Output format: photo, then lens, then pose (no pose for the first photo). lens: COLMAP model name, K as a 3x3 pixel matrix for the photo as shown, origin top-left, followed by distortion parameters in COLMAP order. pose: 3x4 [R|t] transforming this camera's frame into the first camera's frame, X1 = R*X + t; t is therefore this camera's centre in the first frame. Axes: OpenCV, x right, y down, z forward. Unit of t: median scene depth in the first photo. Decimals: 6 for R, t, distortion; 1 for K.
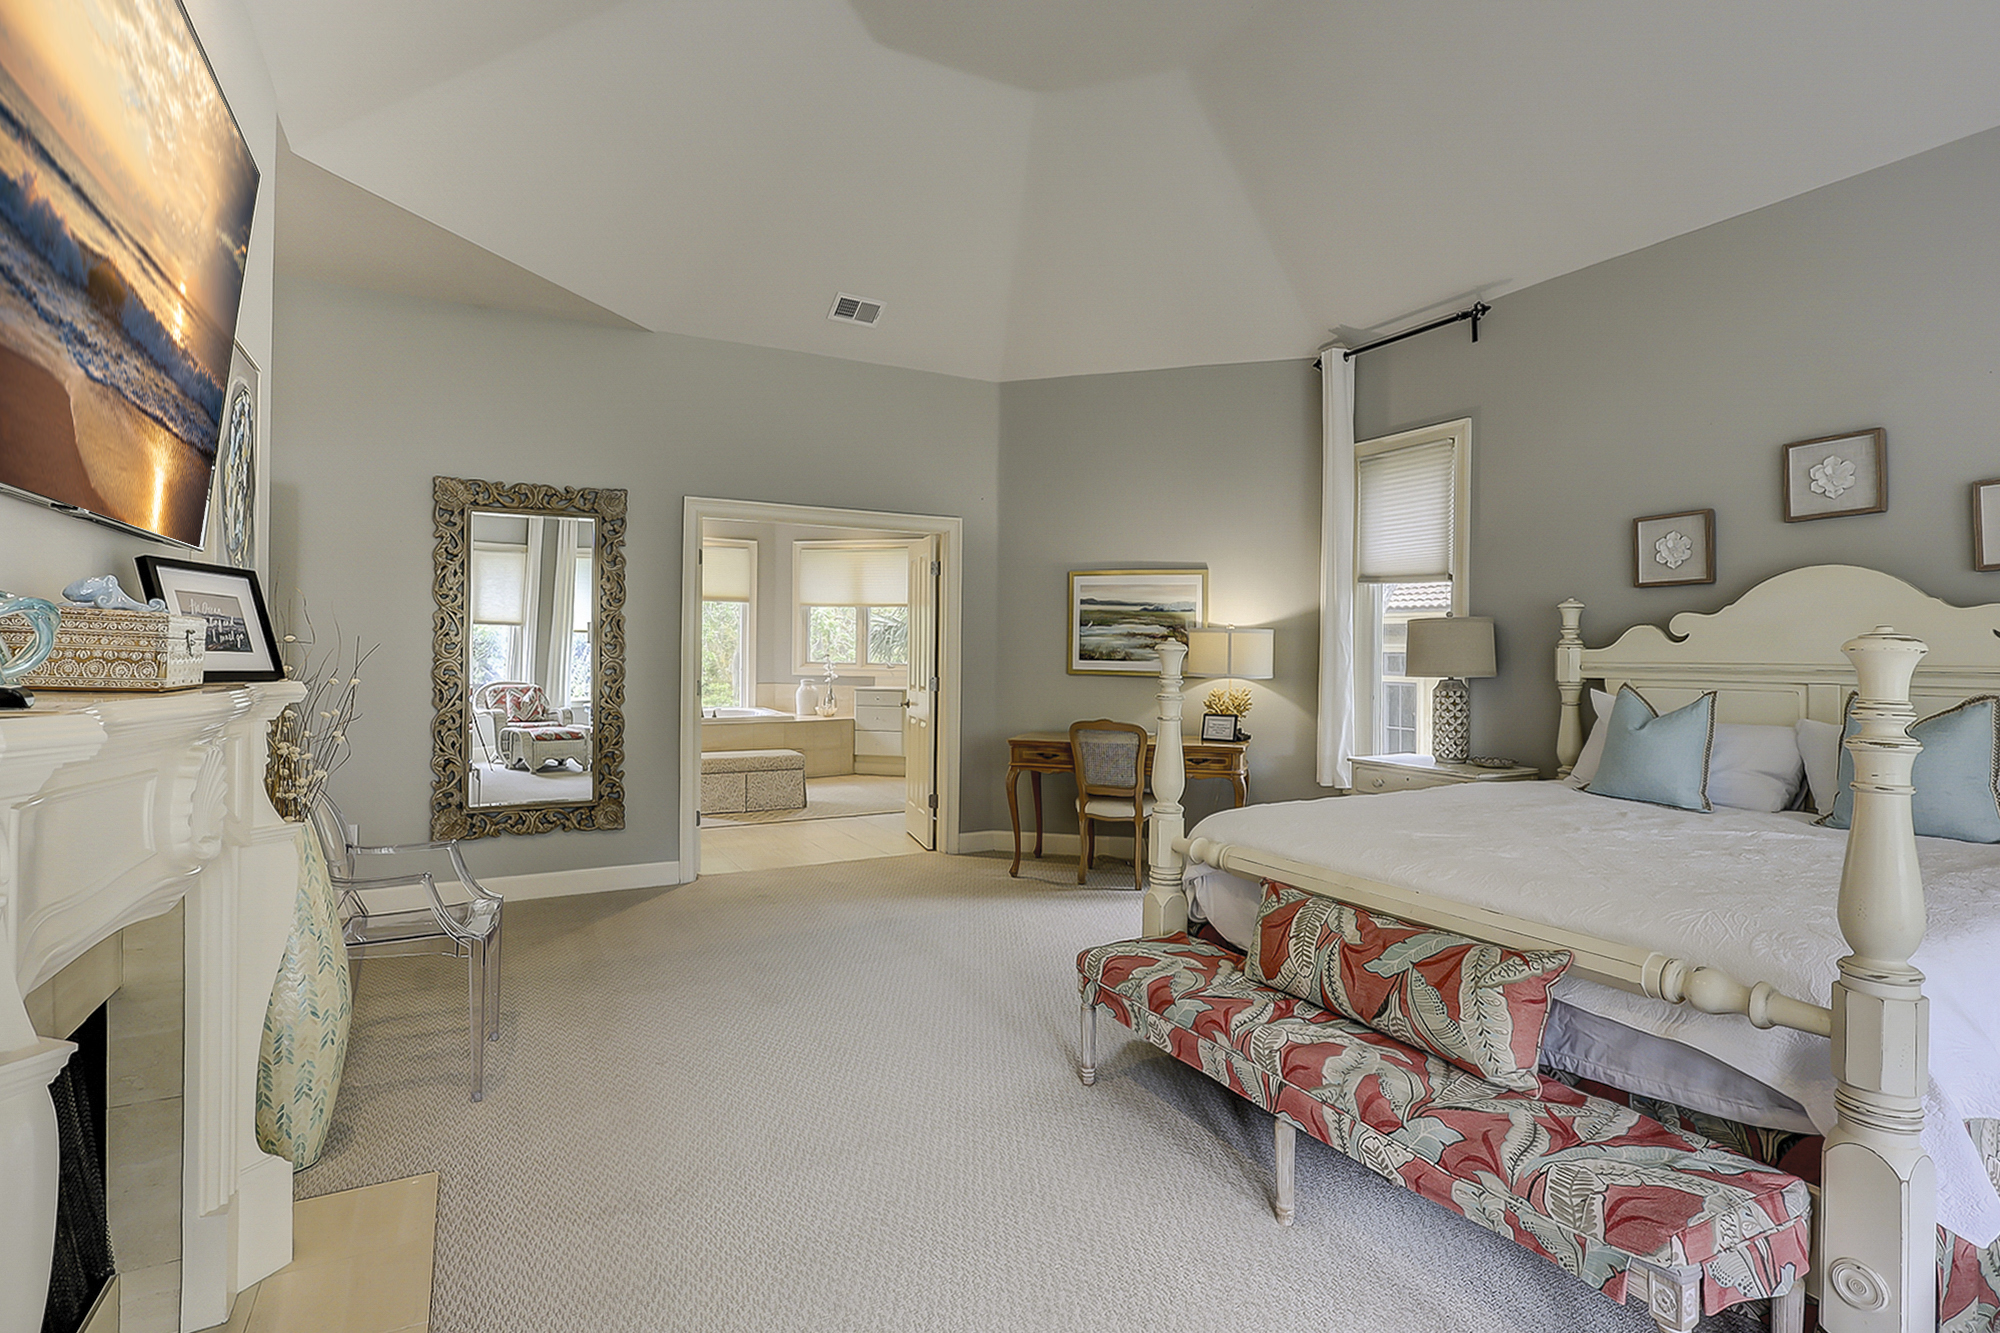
lens RADIAL K [[977.1, 0, 970.1], [0, 977.1, 649.4], [0, 0, 1]] dist [-0.008901, -0.000495]
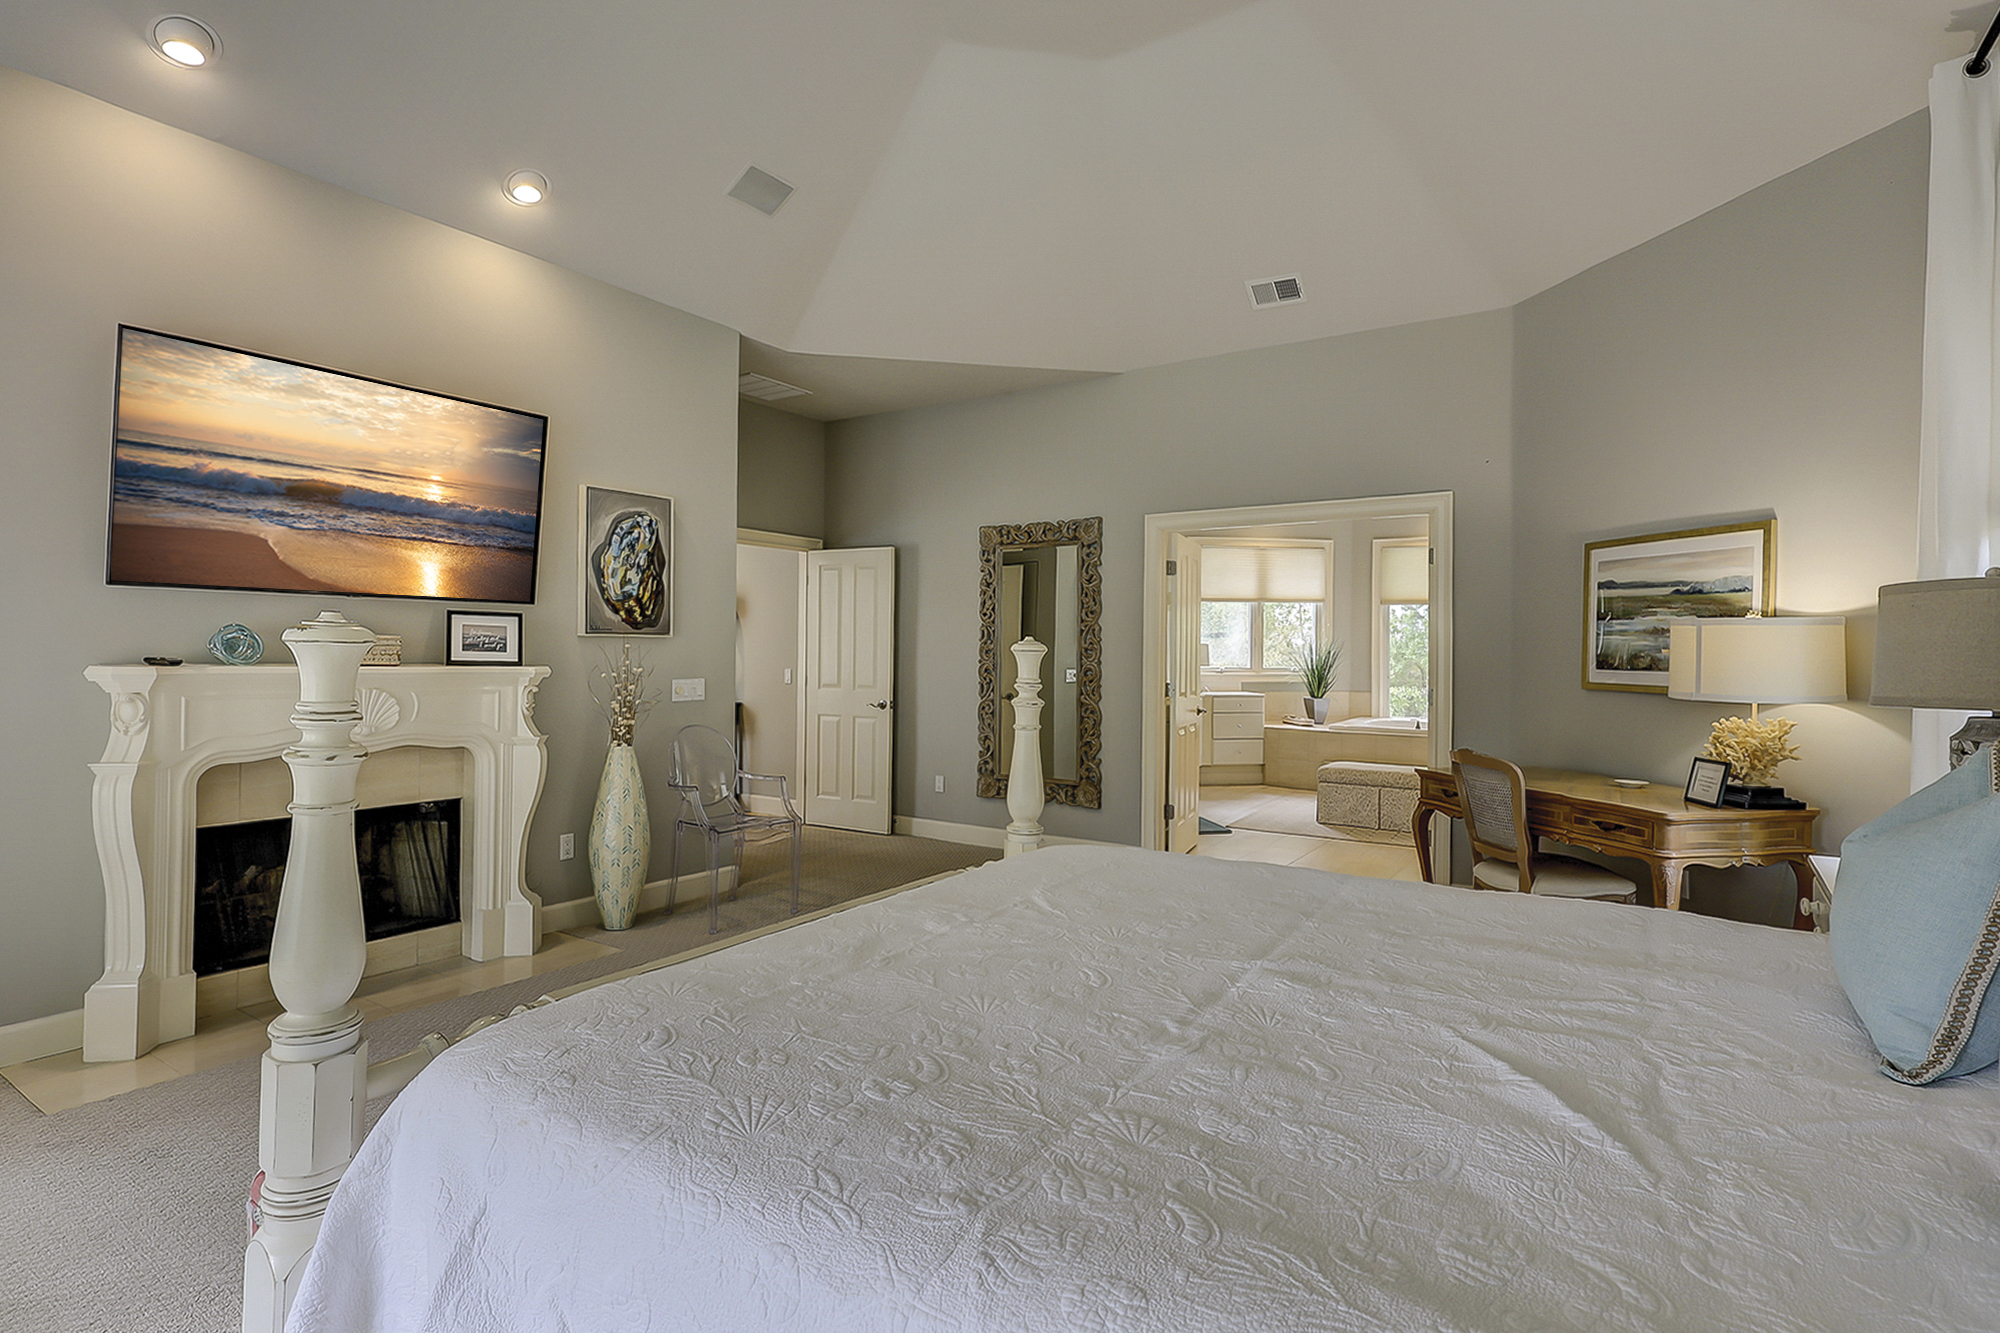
lens RADIAL K [[977.1, 0, 962.0], [0, 977.1, 647.2], [0, 0, 1]] dist [-0.008901, -0.000495]
pose [[0.462660, -0.007901, -0.886501, 0.599808], [-0.002455, 0.999945, -0.010193, 0.003767], [0.886533, 0.006893, 0.462615, 0.317693]]
